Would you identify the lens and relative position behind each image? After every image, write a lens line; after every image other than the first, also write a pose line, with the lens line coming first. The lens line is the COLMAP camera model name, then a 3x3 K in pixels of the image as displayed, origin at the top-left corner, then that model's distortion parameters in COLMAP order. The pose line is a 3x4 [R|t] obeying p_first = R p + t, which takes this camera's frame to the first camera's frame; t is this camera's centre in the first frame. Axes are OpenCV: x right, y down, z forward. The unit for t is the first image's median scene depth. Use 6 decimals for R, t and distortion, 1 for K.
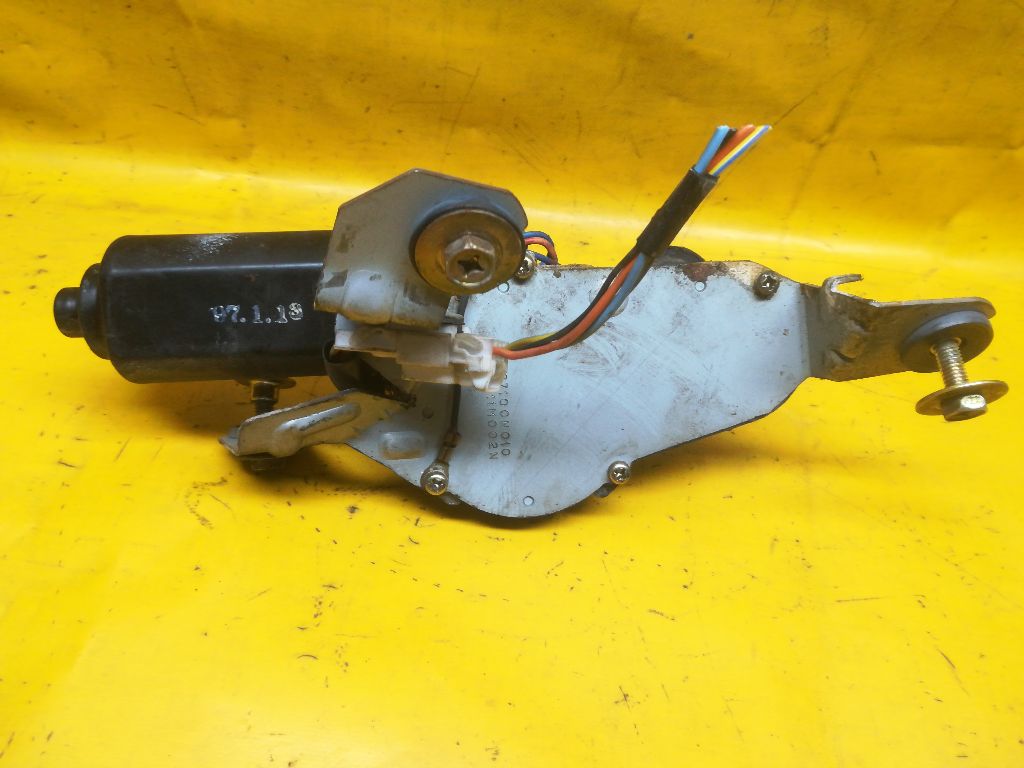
lens RADIAL K [[798.6, 0, 514.7], [0, 798.6, 378.2], [0, 0, 1]] dist [0.087981, -0.133661]
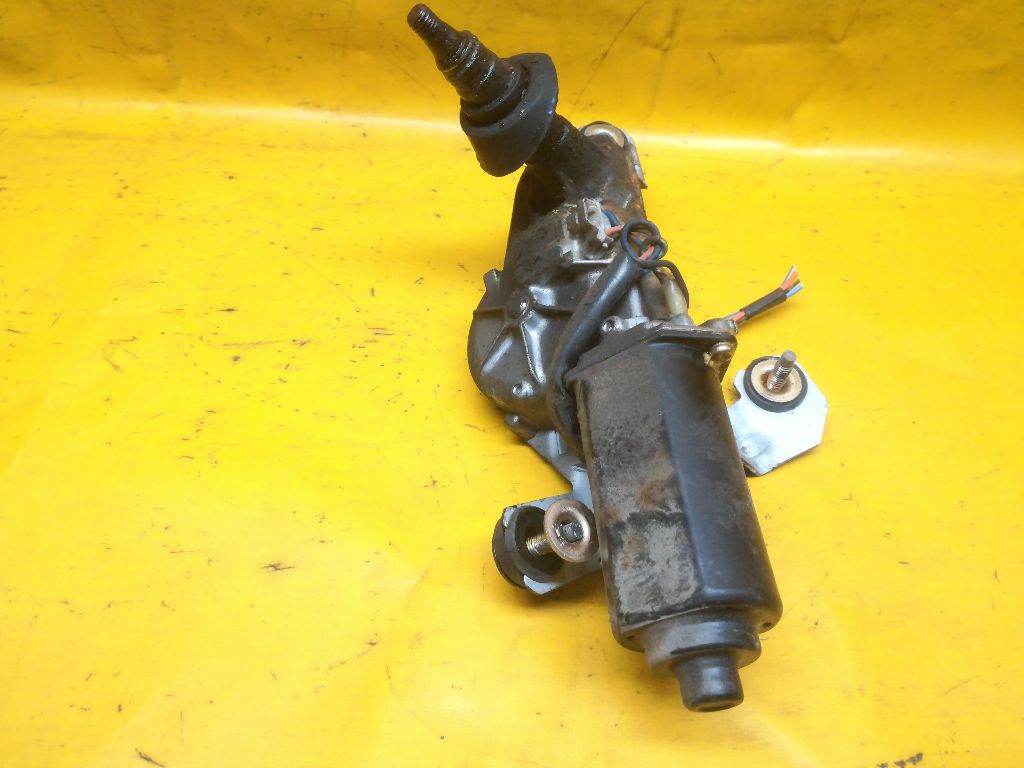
lens RADIAL K [[800.7, 0, 514.1], [0, 800.7, 375.3], [0, 0, 1]] dist [0.055679, -0.070977]
pose [[0.997894, -0.033906, -0.055307, 0.221811], [0.036408, 0.998329, 0.044879, 0.112021], [0.053693, -0.046798, 0.997460, -0.165996]]
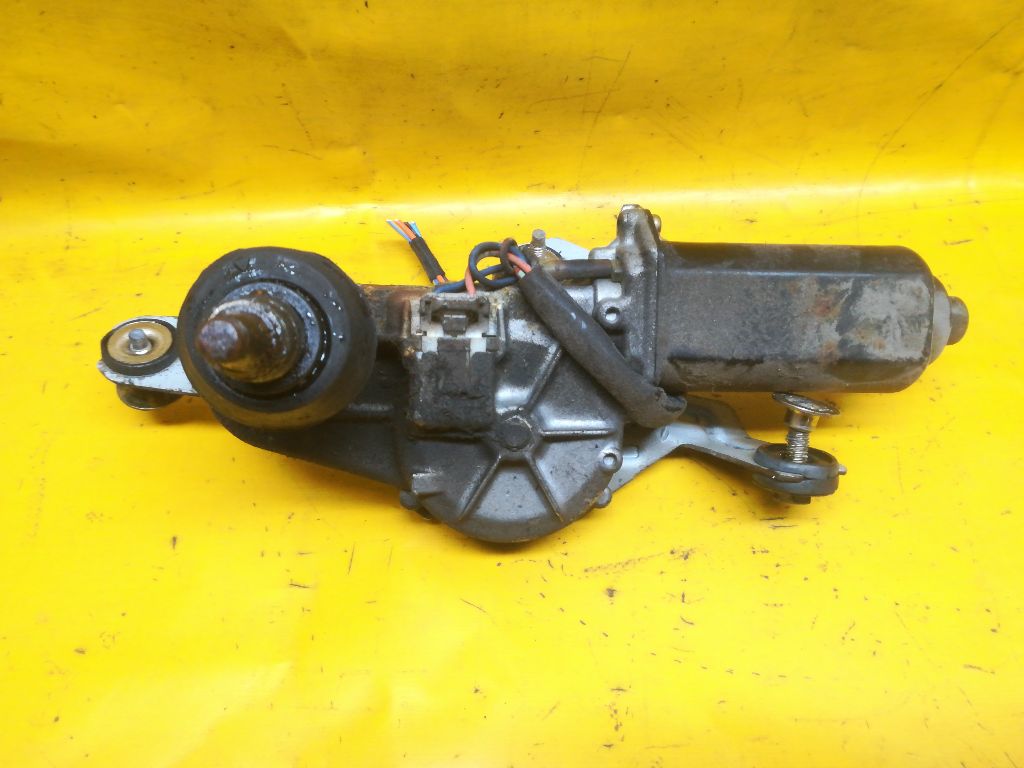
lens RADIAL K [[800.7, 0, 514.1], [0, 800.7, 375.3], [0, 0, 1]] dist [0.055679, -0.070977]
pose [[0.988665, -0.146030, -0.034872, -0.182474], [0.149159, 0.981826, 0.117344, -0.155270], [0.017103, -0.121215, 0.992479, 0.083723]]
